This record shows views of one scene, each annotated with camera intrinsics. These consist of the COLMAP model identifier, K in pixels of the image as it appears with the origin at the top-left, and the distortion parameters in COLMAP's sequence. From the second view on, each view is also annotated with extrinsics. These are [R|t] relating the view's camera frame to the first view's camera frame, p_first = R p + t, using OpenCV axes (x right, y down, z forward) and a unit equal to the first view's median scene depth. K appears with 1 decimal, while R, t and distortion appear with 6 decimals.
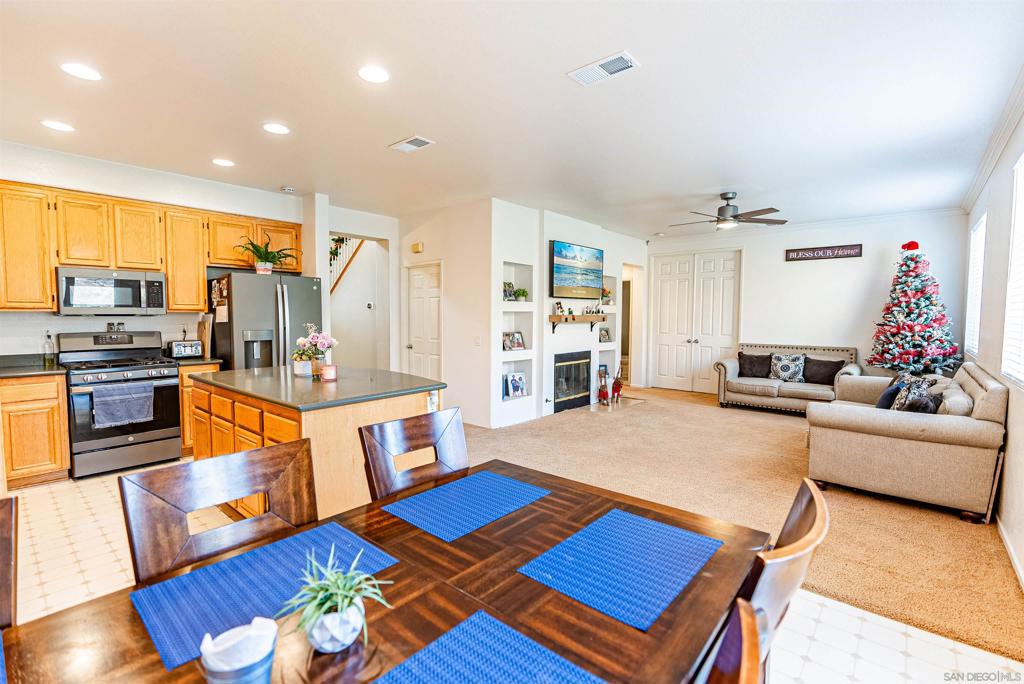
lens RADIAL K [[465.4, 0, 512.5], [0, 465.4, 343.9], [0, 0, 1]] dist [-0.004589, -0.000318]
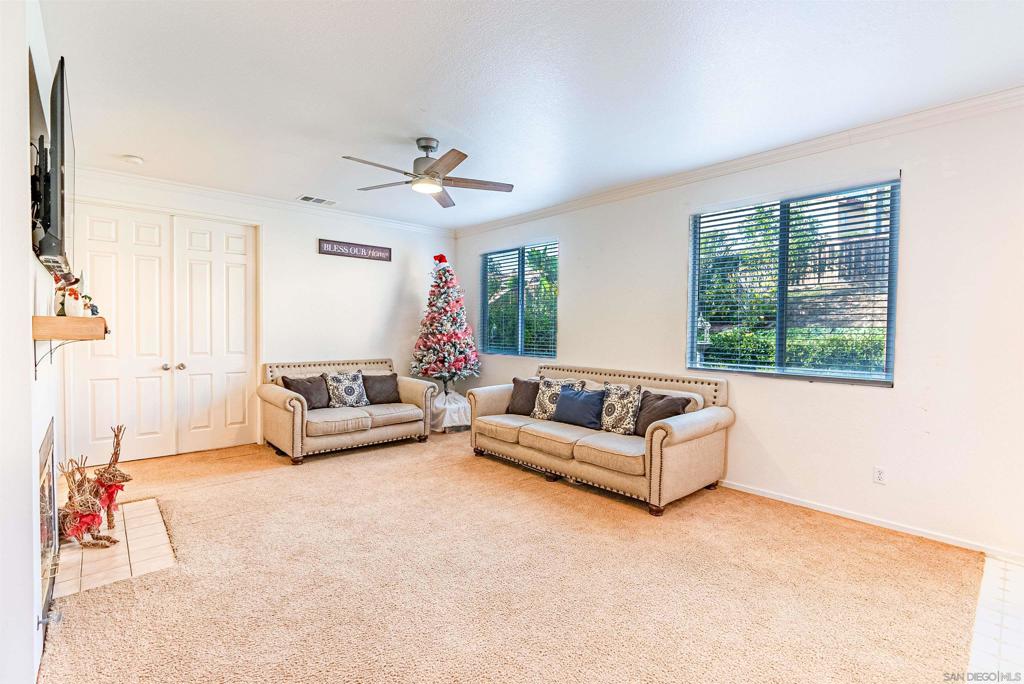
lens RADIAL K [[465.4, 0, 509.3], [0, 465.4, 336.4], [0, 0, 1]] dist [-0.004589, -0.000318]
pose [[0.131139, -0.018884, 0.991184, -0.148775], [0.053444, 0.998499, 0.011953, -0.033634], [-0.989922, 0.051405, 0.131952, 0.622779]]
